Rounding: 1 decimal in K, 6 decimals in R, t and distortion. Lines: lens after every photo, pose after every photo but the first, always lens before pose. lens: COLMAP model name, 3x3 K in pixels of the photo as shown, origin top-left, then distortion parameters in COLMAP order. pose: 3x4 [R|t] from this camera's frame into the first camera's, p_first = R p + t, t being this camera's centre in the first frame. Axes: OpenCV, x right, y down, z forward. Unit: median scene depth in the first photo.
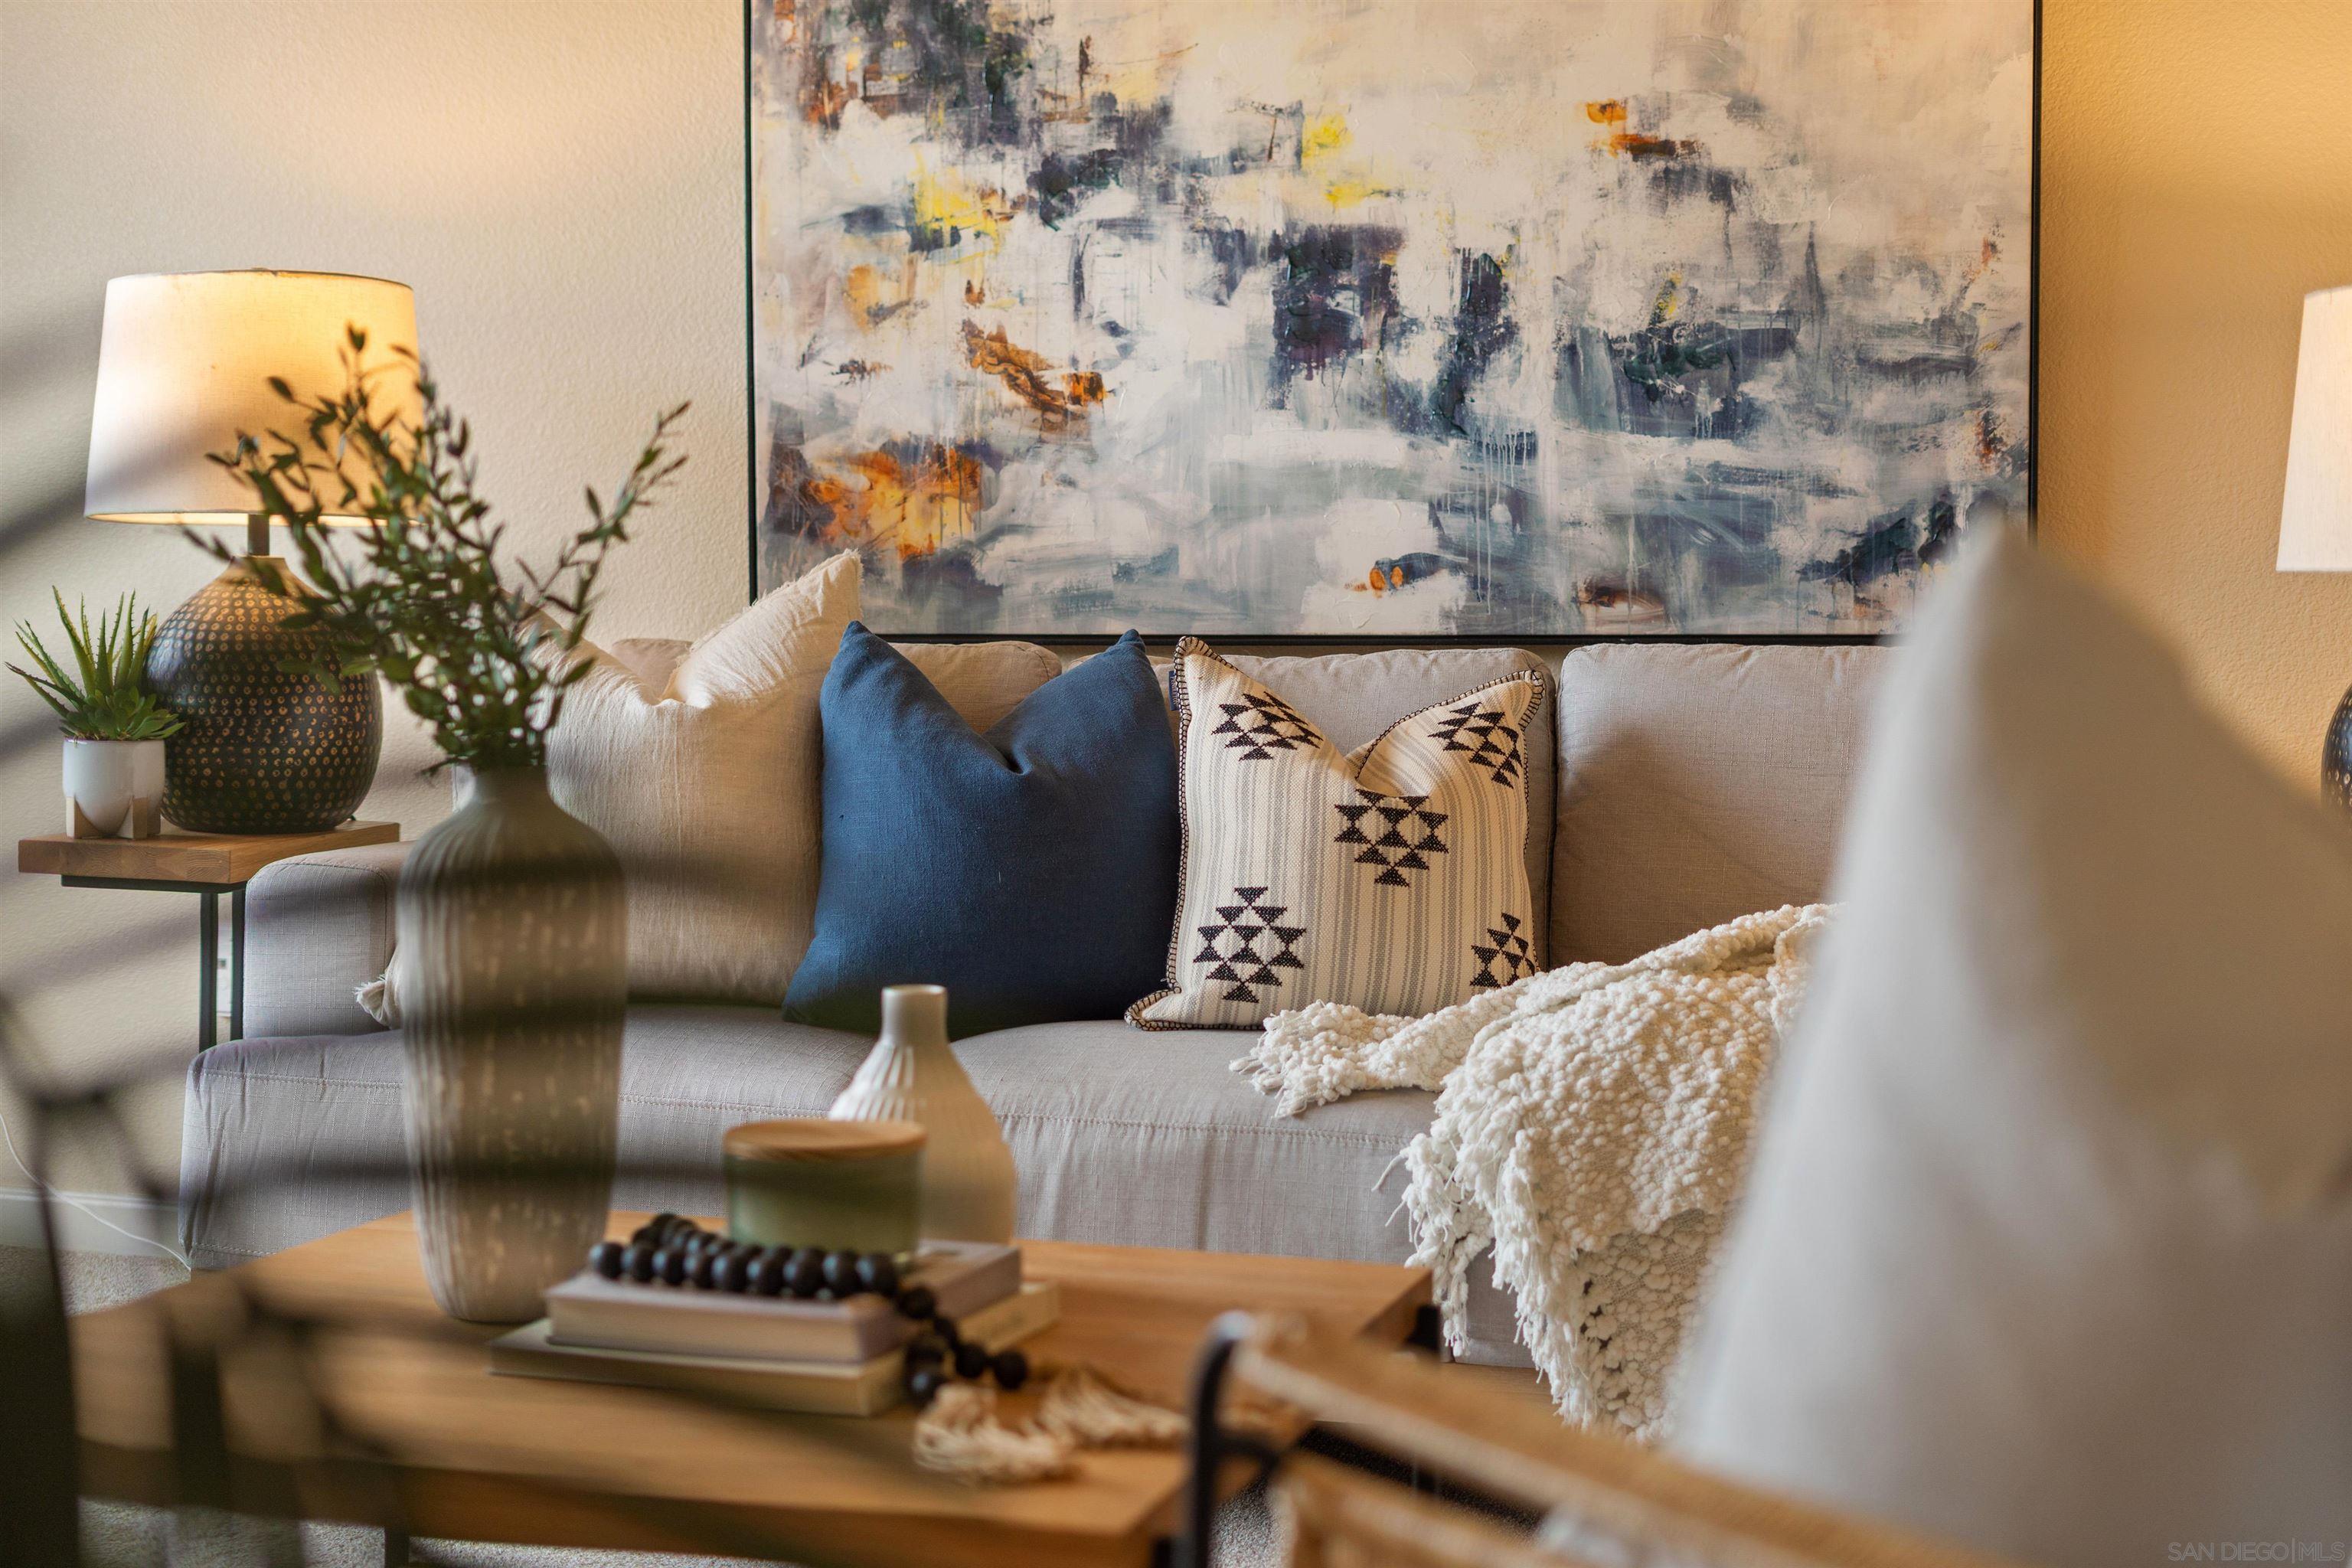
lens RADIAL K [[3451.5, 0, 1228.0], [0, 3451.5, 787.4], [0, 0, 1]] dist [-0.027768, -0.003297]
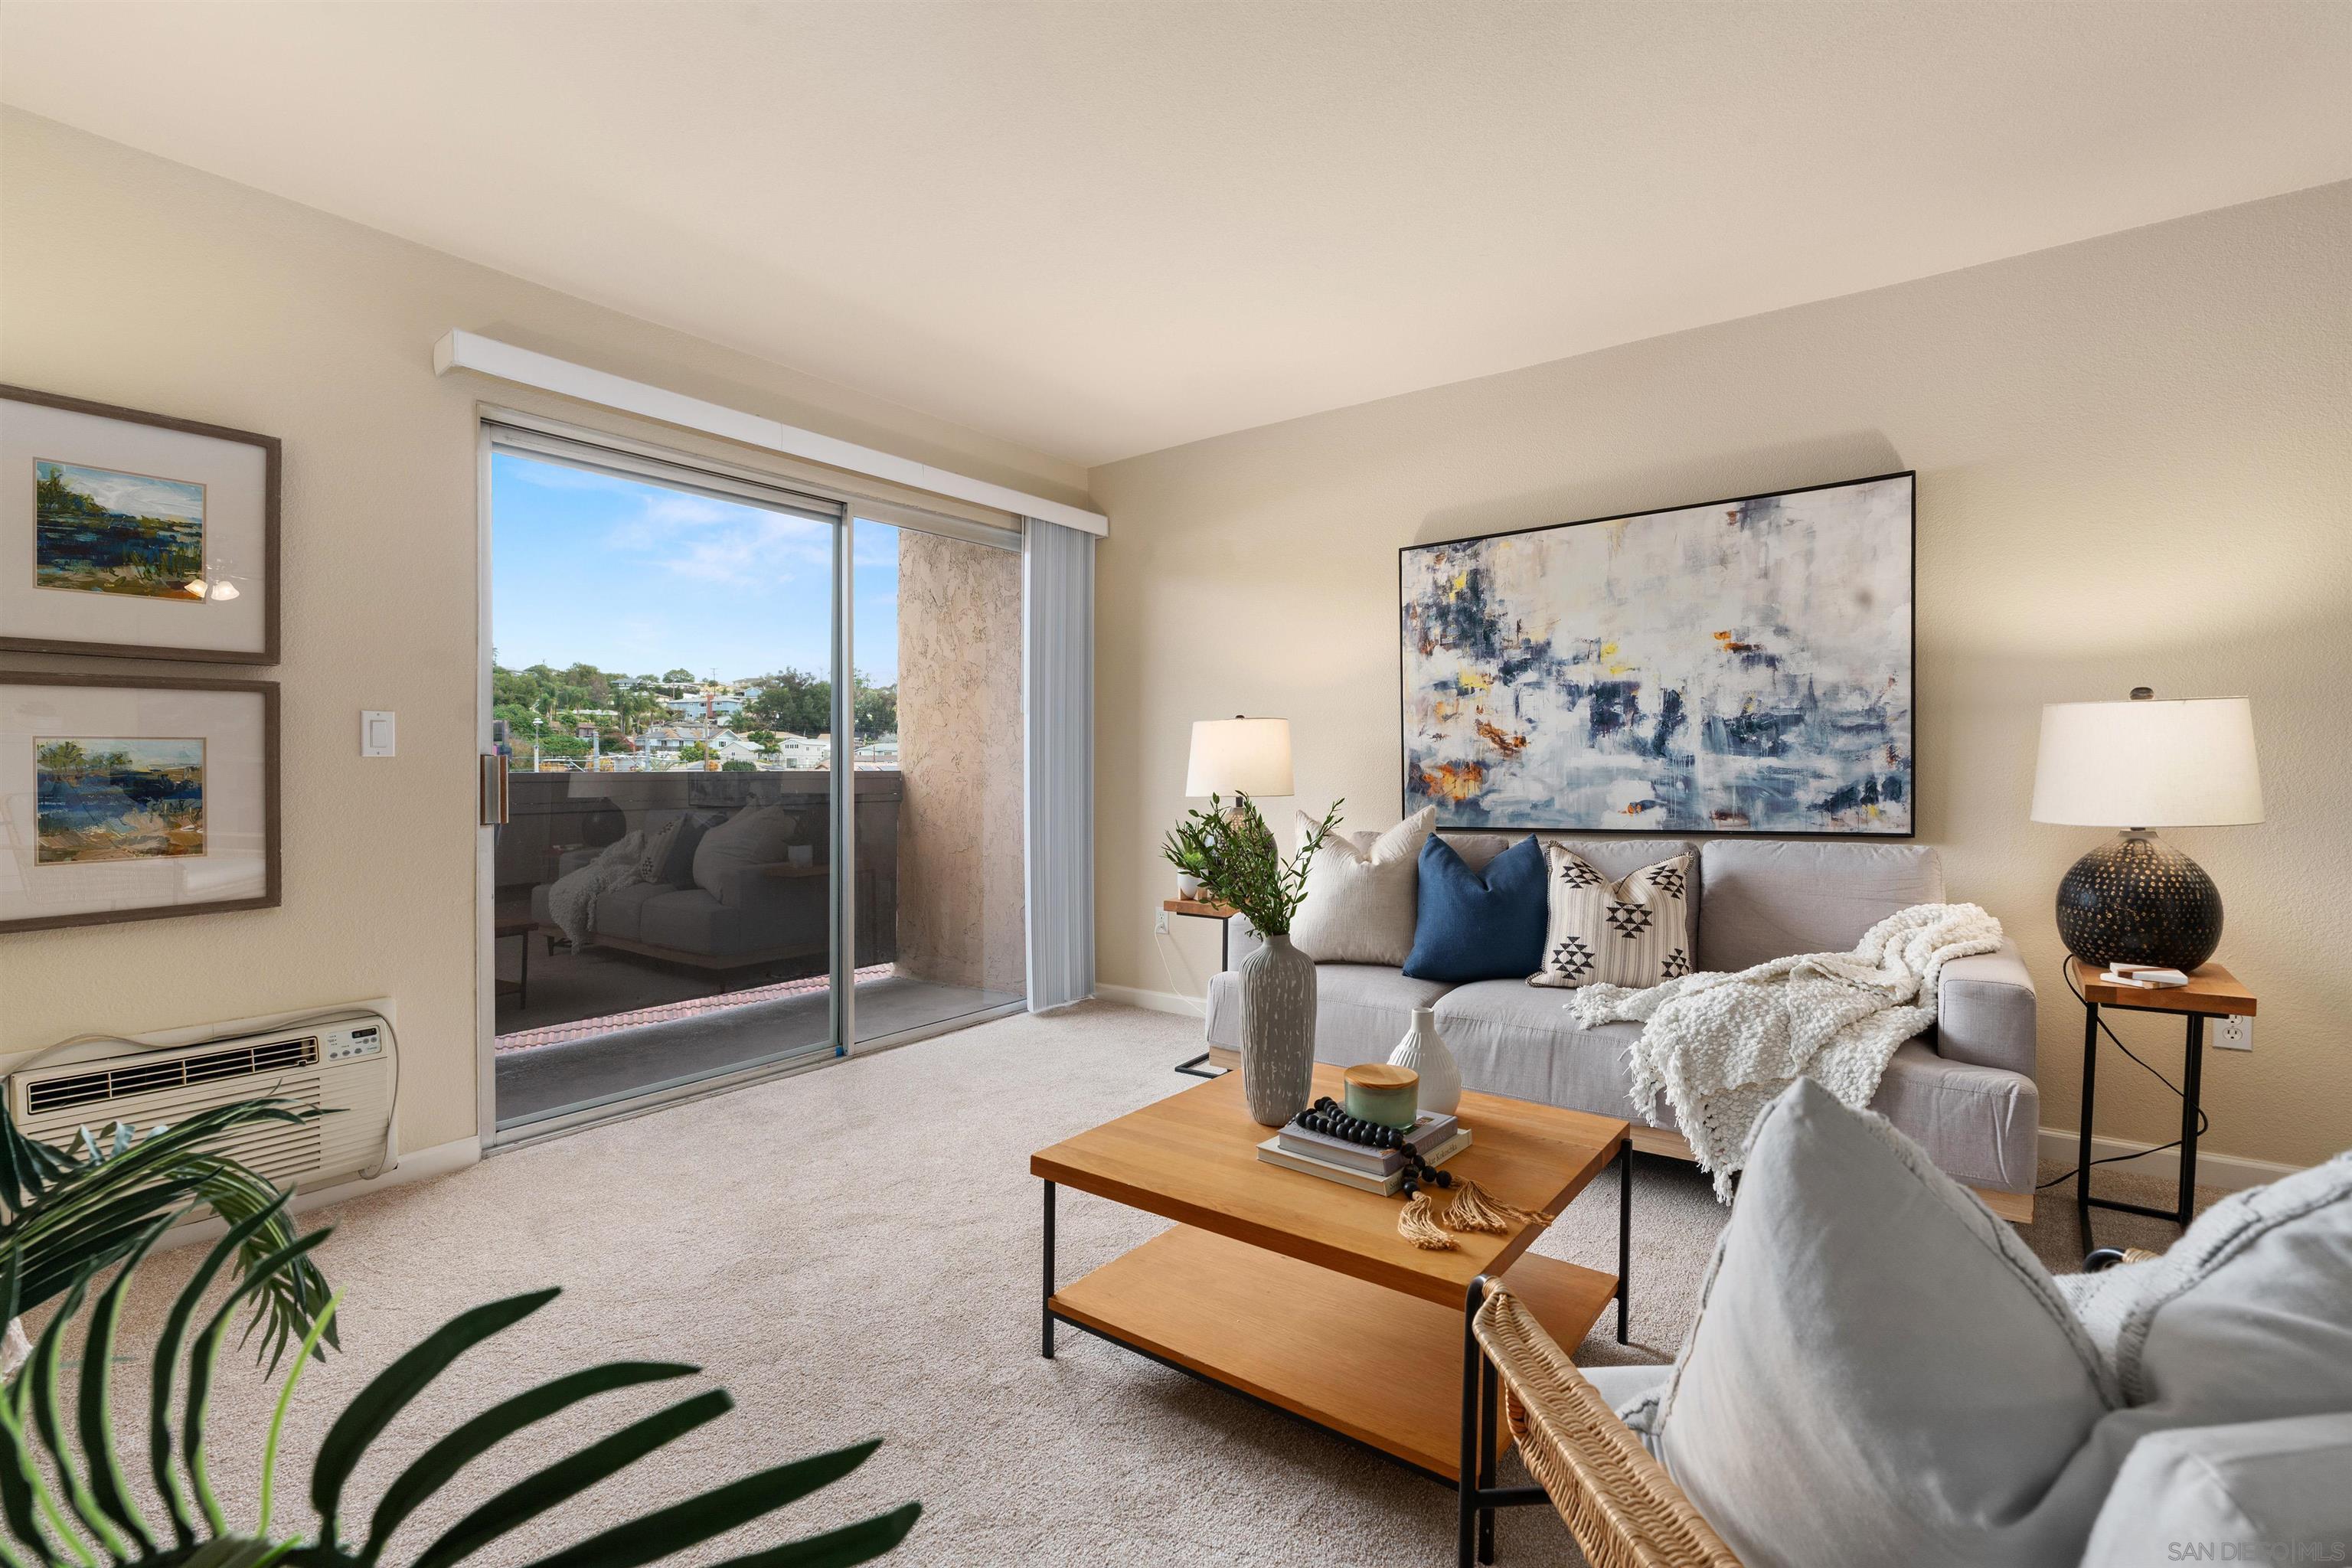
lens RADIAL K [[1062.7, 0, 1163.2], [0, 1062.7, 801.1], [0, 0, 1]] dist [-0.007806, -0.000106]
pose [[0.920253, -0.006951, -0.391263, 0.031856], [0.003876, 0.999955, -0.008647, -0.062267], [0.391306, 0.006441, 0.920238, 0.076160]]
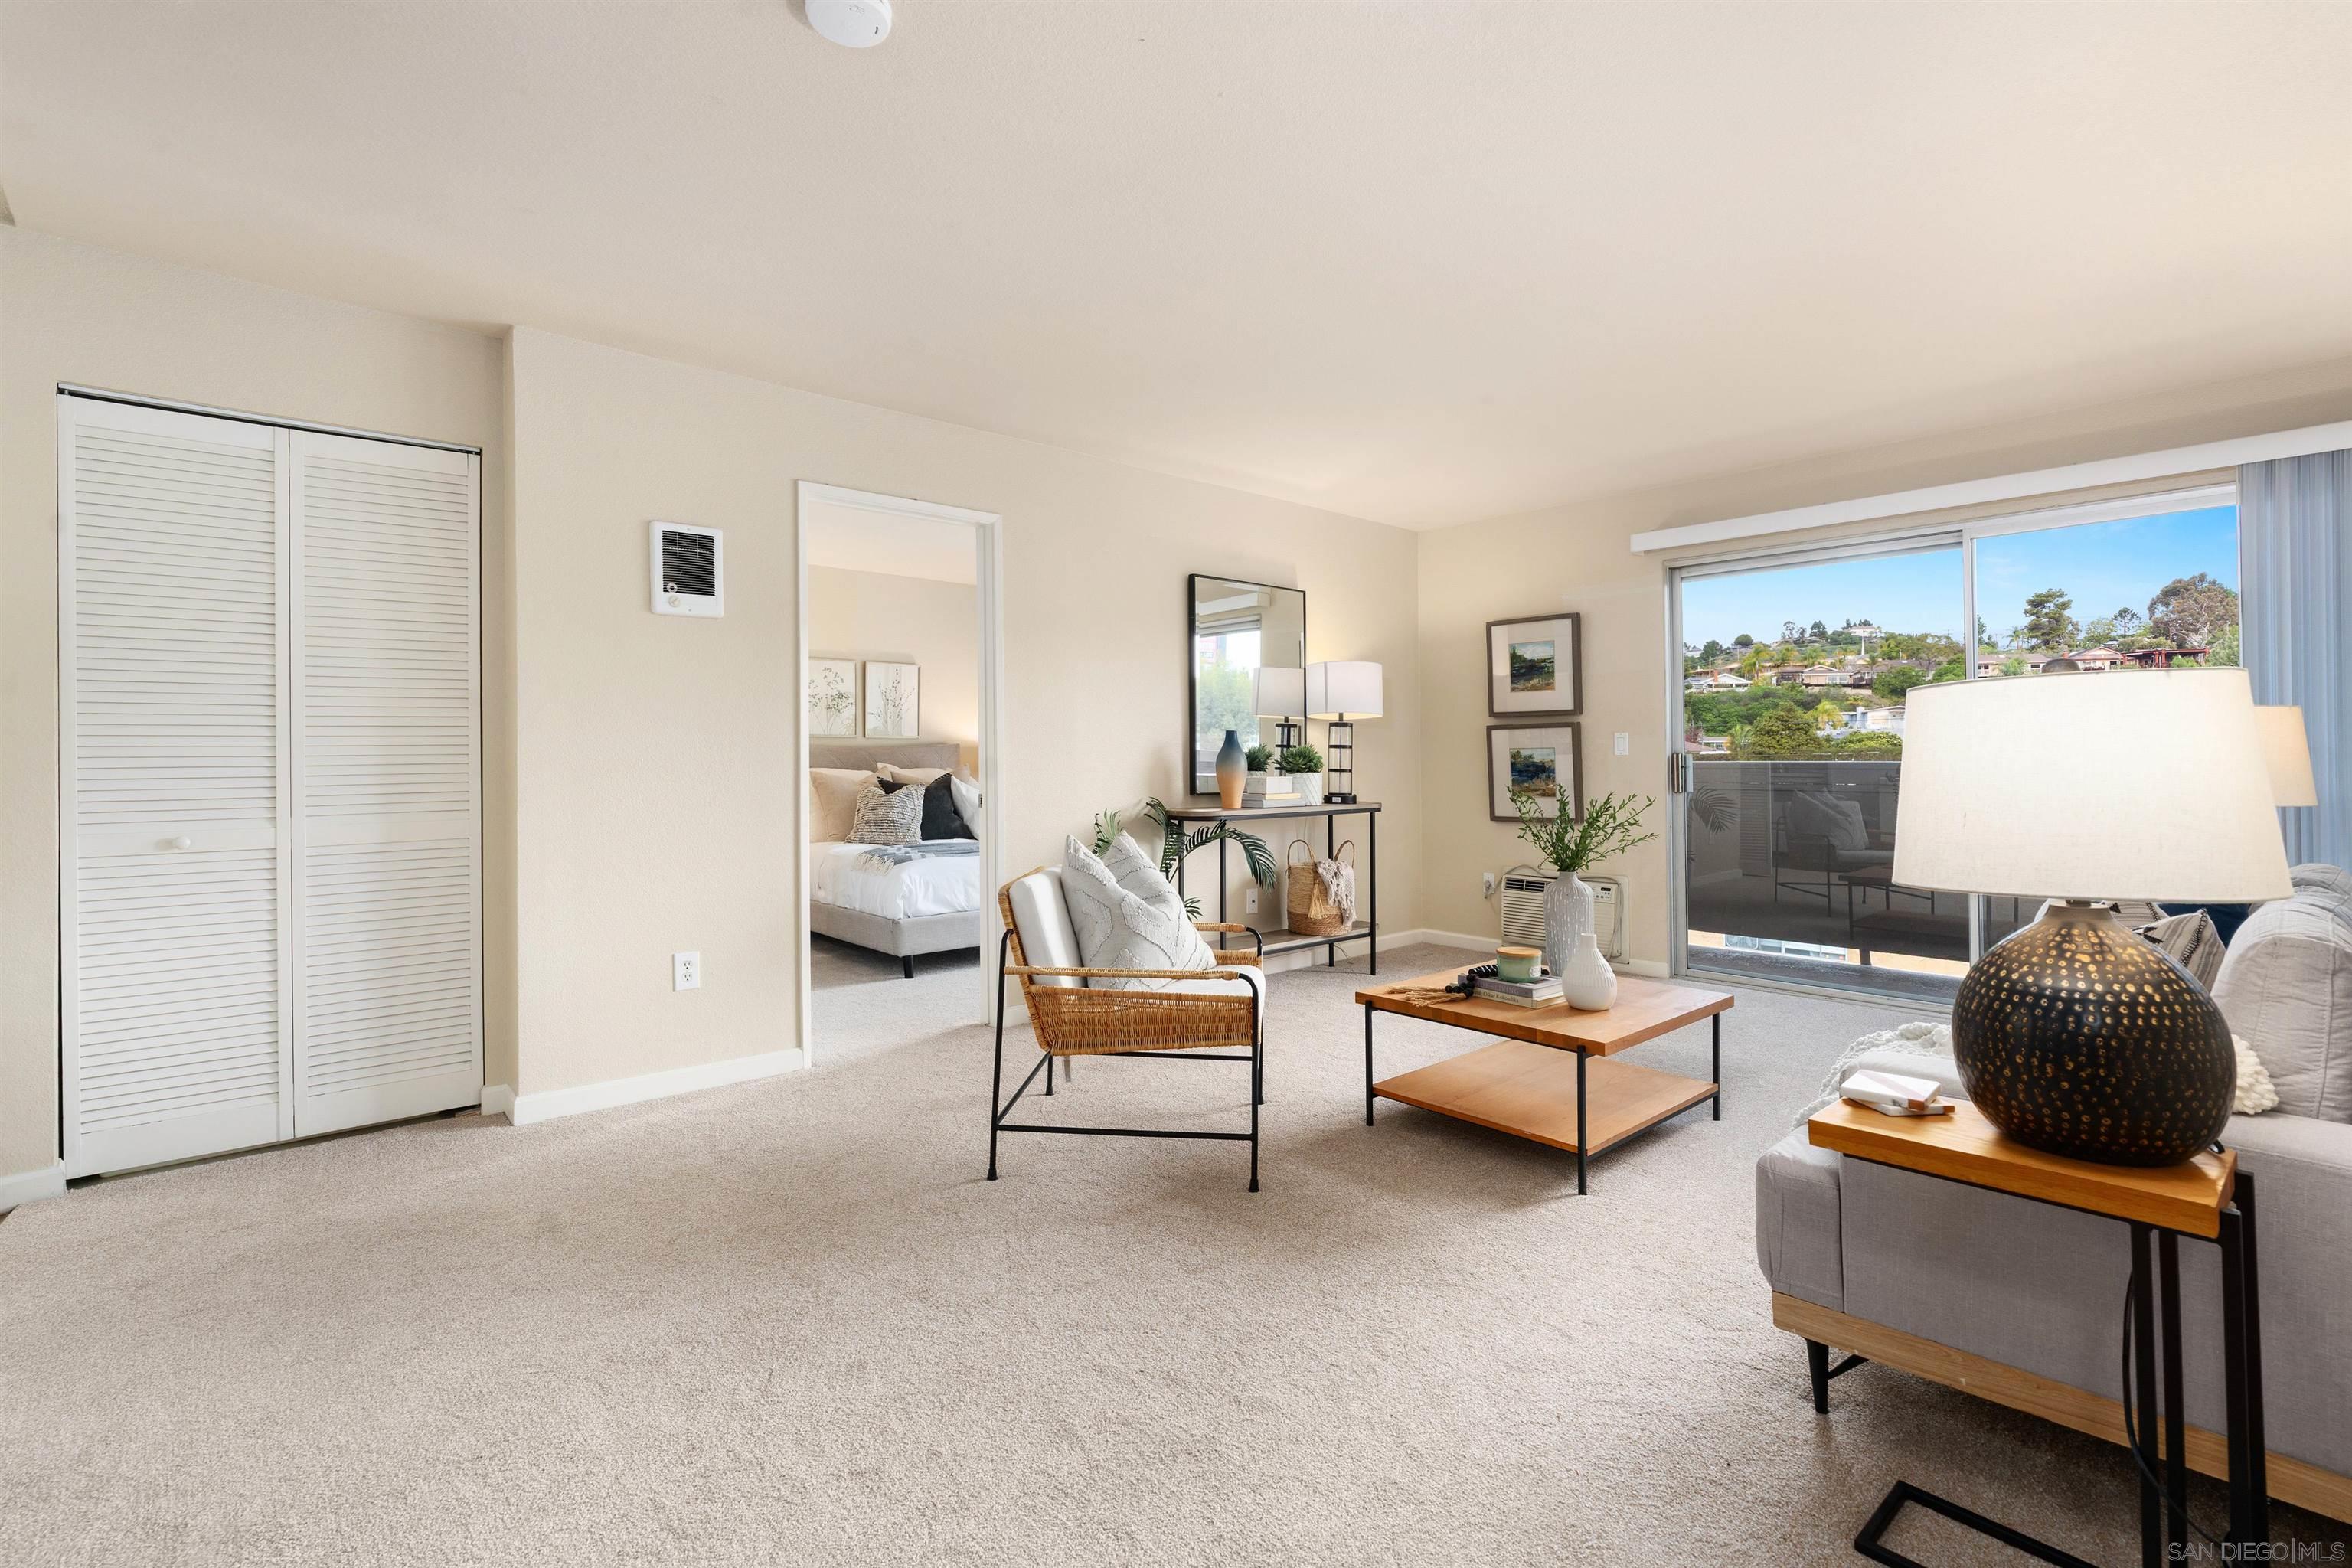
lens RADIAL K [[1079.3, 0, 1175.8], [0, 1079.3, 728.1], [0, 0, 1]] dist [-0.002260, 0.000308]
pose [[-0.560381, -0.031679, -0.827629, 0.782430], [-0.033545, 0.999316, -0.015537, -0.094573], [0.827555, 0.019056, -0.561061, 0.823261]]
